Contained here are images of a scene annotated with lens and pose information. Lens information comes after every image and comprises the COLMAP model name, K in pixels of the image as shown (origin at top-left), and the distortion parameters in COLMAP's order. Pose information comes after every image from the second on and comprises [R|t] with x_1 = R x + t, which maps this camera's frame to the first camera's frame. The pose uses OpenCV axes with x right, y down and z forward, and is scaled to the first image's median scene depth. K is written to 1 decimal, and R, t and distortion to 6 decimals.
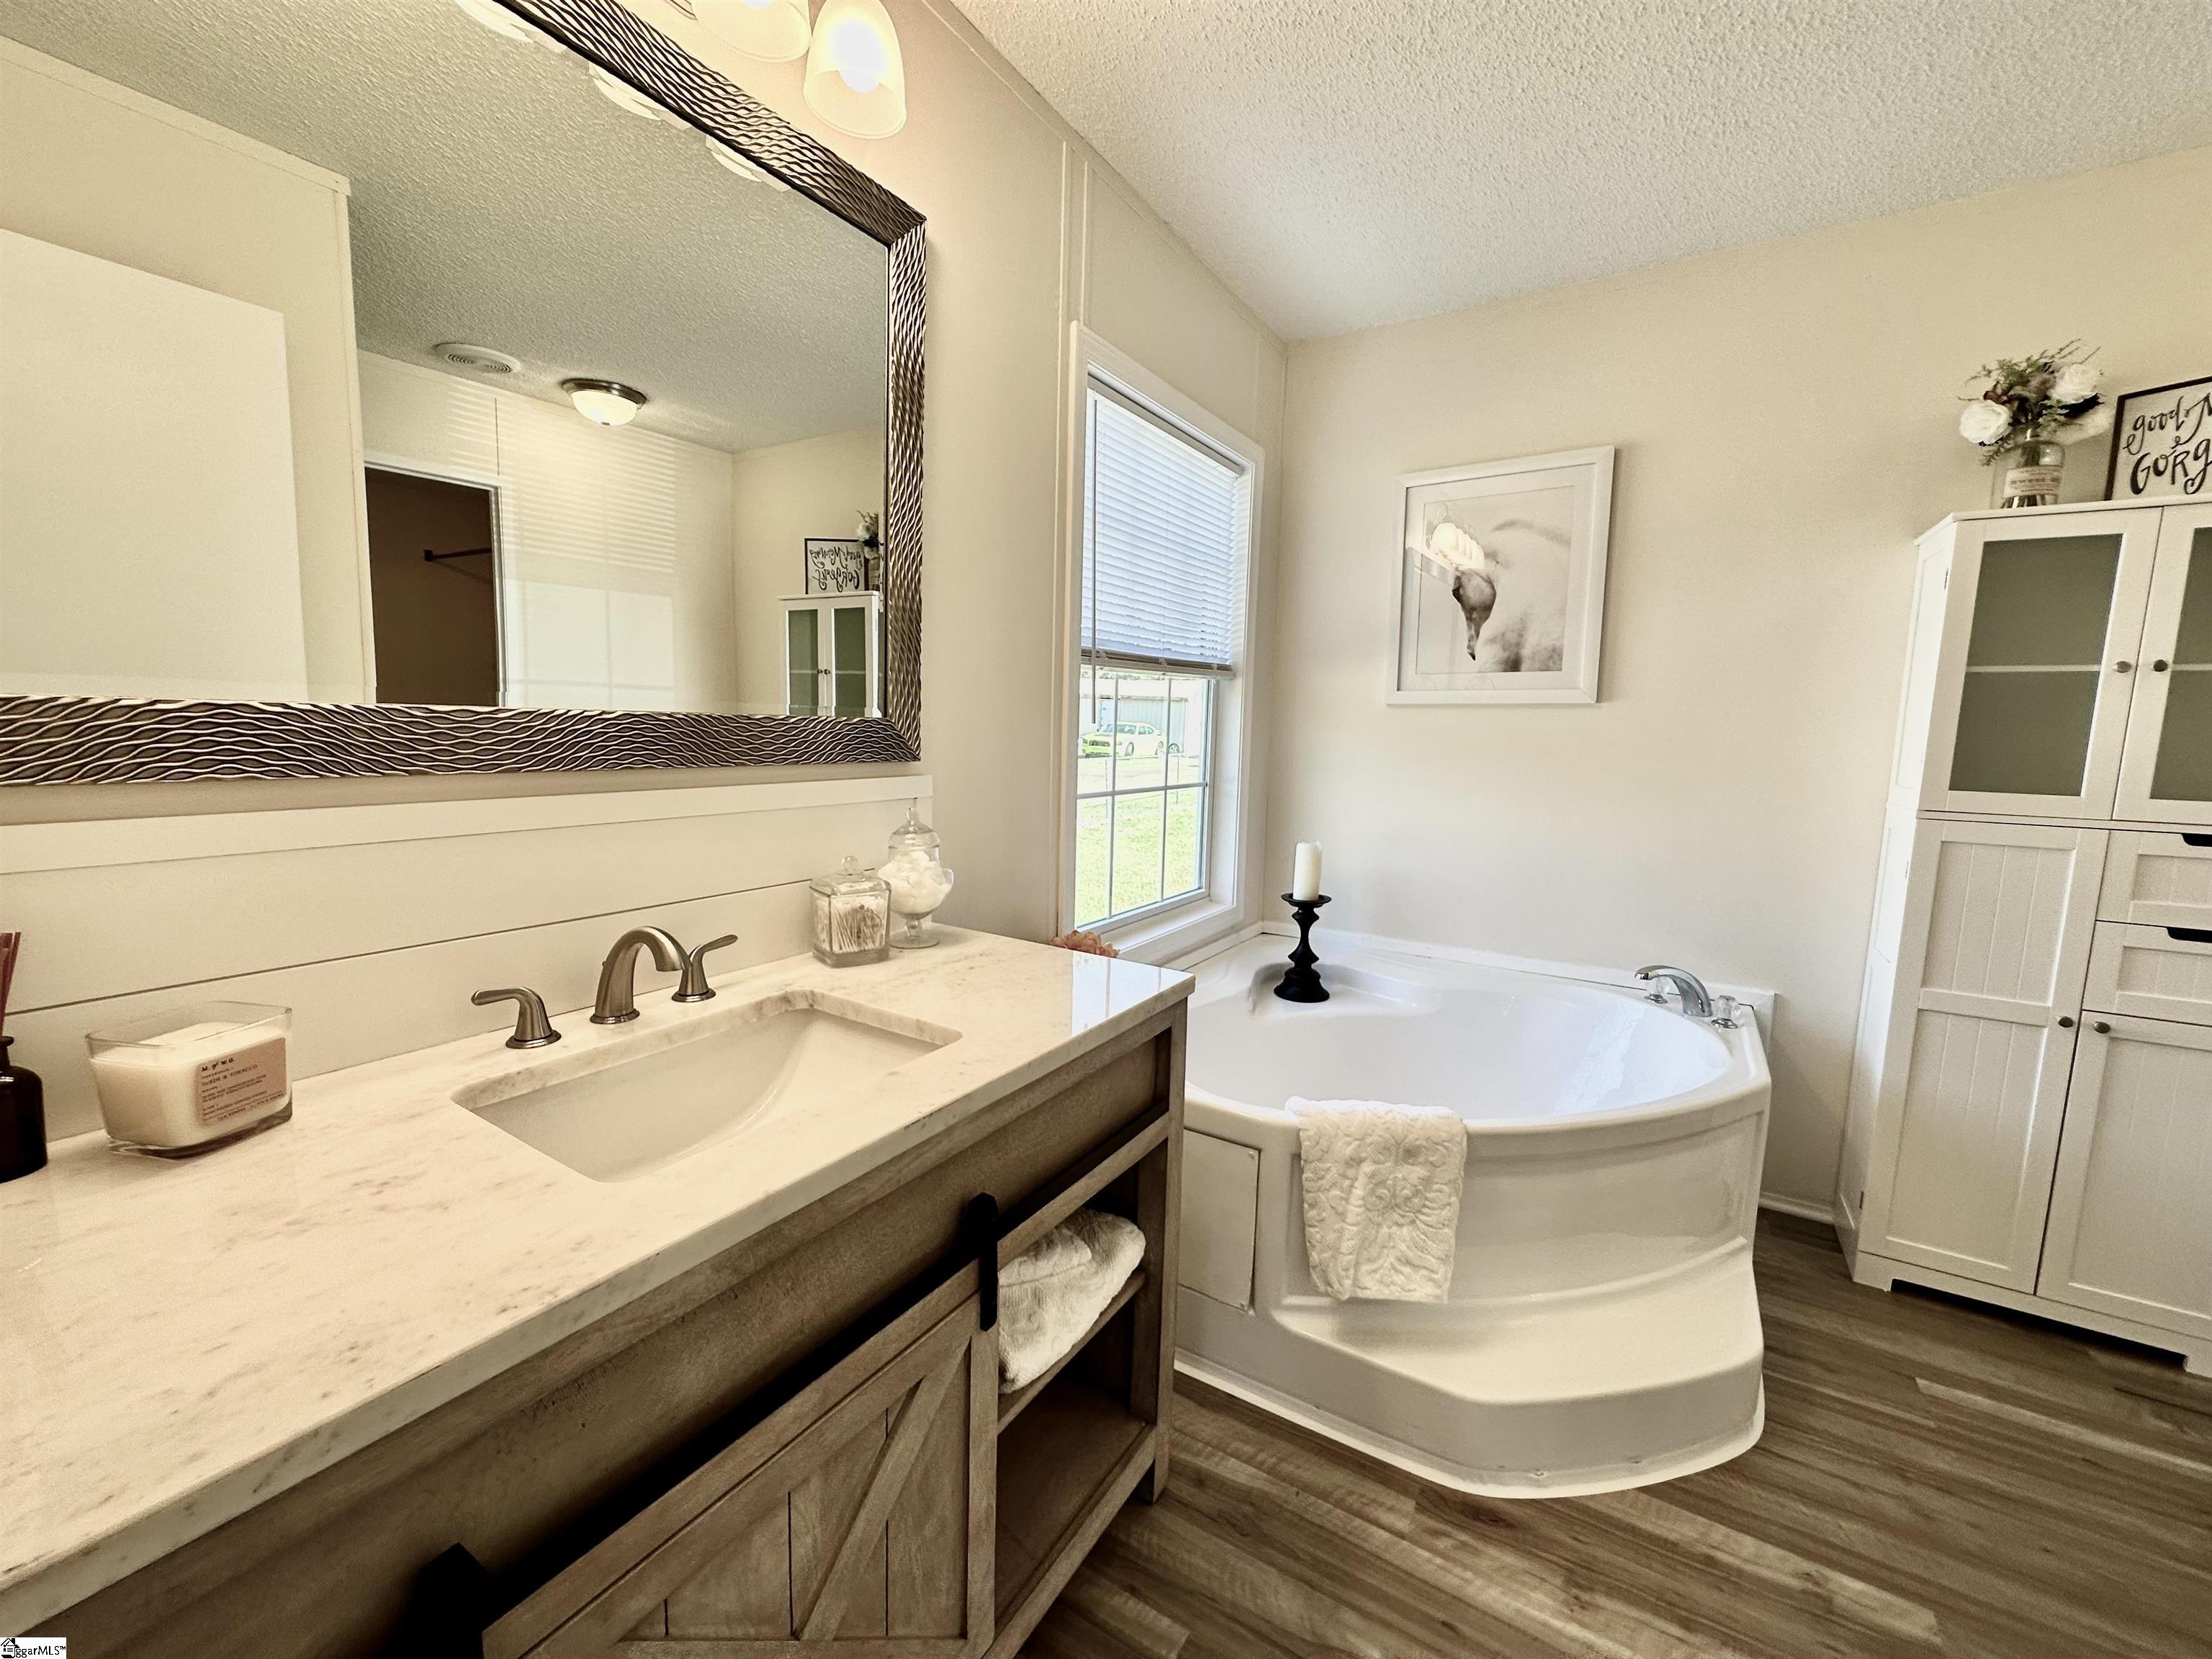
lens RADIAL K [[881.2, 0, 1103.9], [0, 881.2, 831.5], [0, 0, 1]] dist [-0.003092, 0.000060]
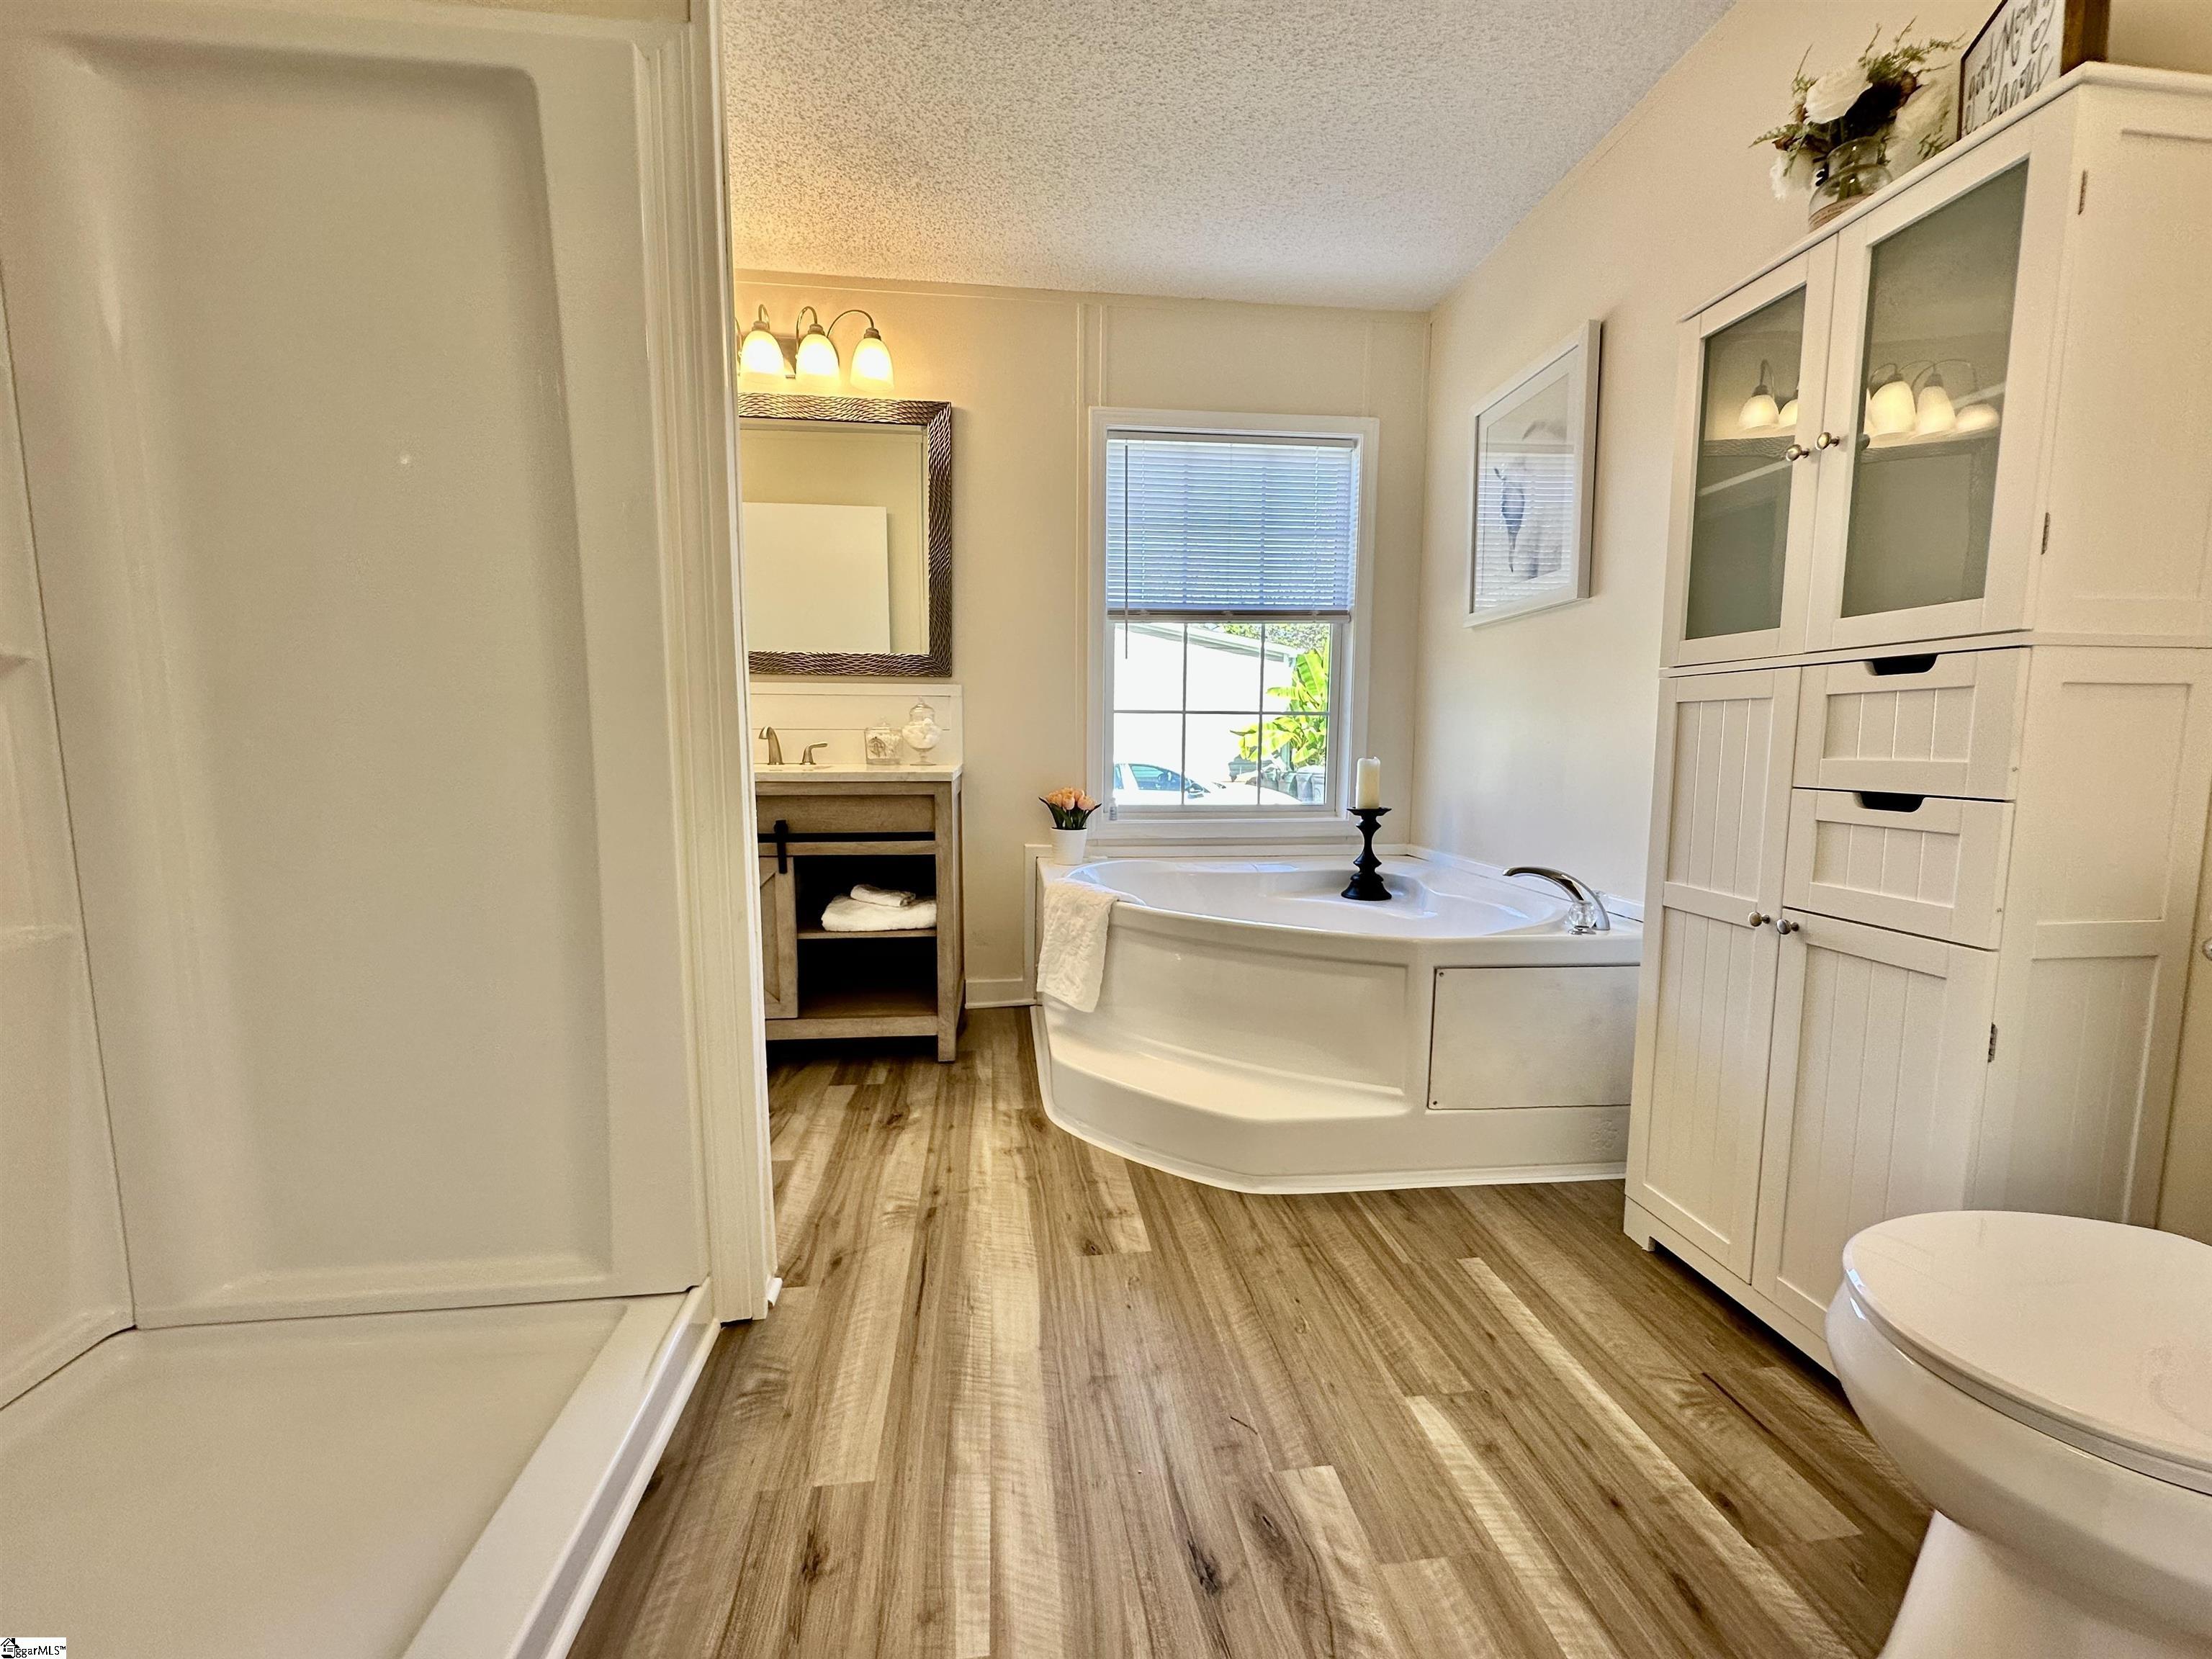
lens RADIAL K [[883.4, 0, 1103.3], [0, 883.4, 830.4], [0, 0, 1]] dist [-0.002312, 0.000413]
pose [[0.625674, 0.063295, -0.777513, 1.573153], [-0.086578, 0.996180, 0.011425, 0.210699], [0.775266, 0.060167, 0.628763, 0.062426]]
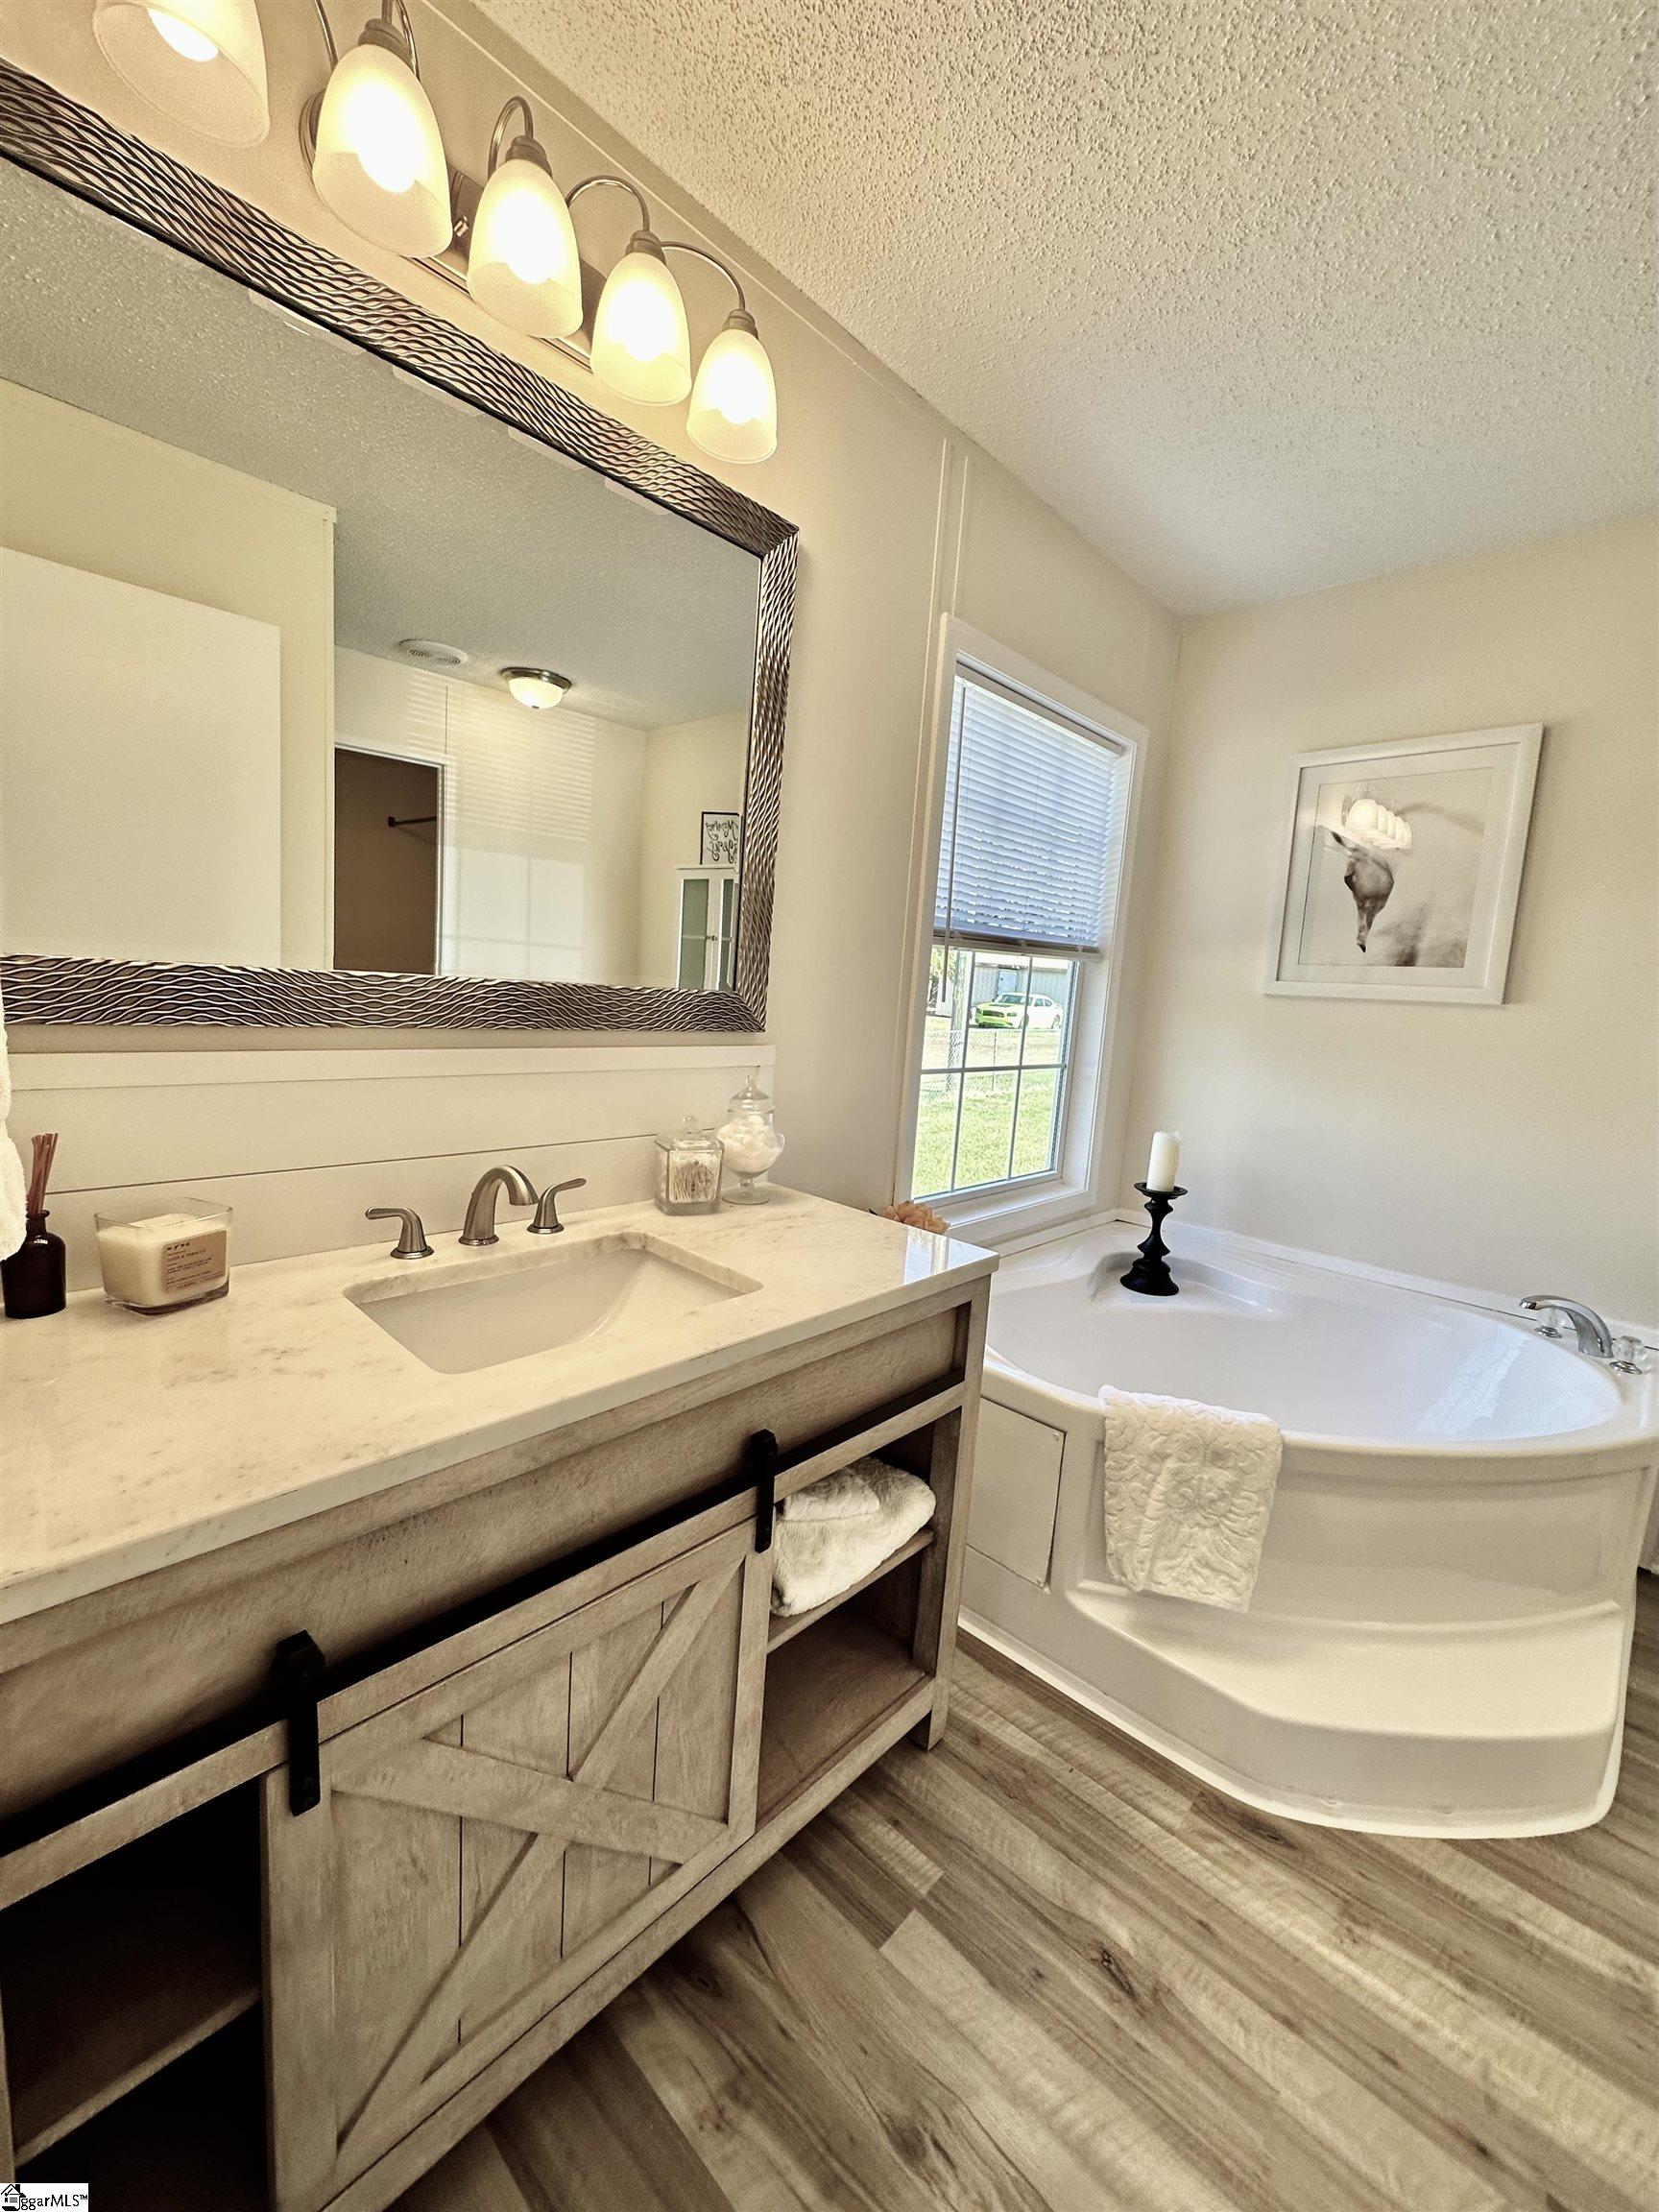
lens RADIAL K [[881.2, 0, 831.3], [0, 881.2, 1106.0], [0, 0, 1]] dist [-0.003092, 0.000060]
pose [[0.980890, 0.068642, -0.182053, 0.075595], [-0.066889, 0.997636, 0.015760, -0.012314], [0.182704, -0.003282, 0.983162, -0.047991]]
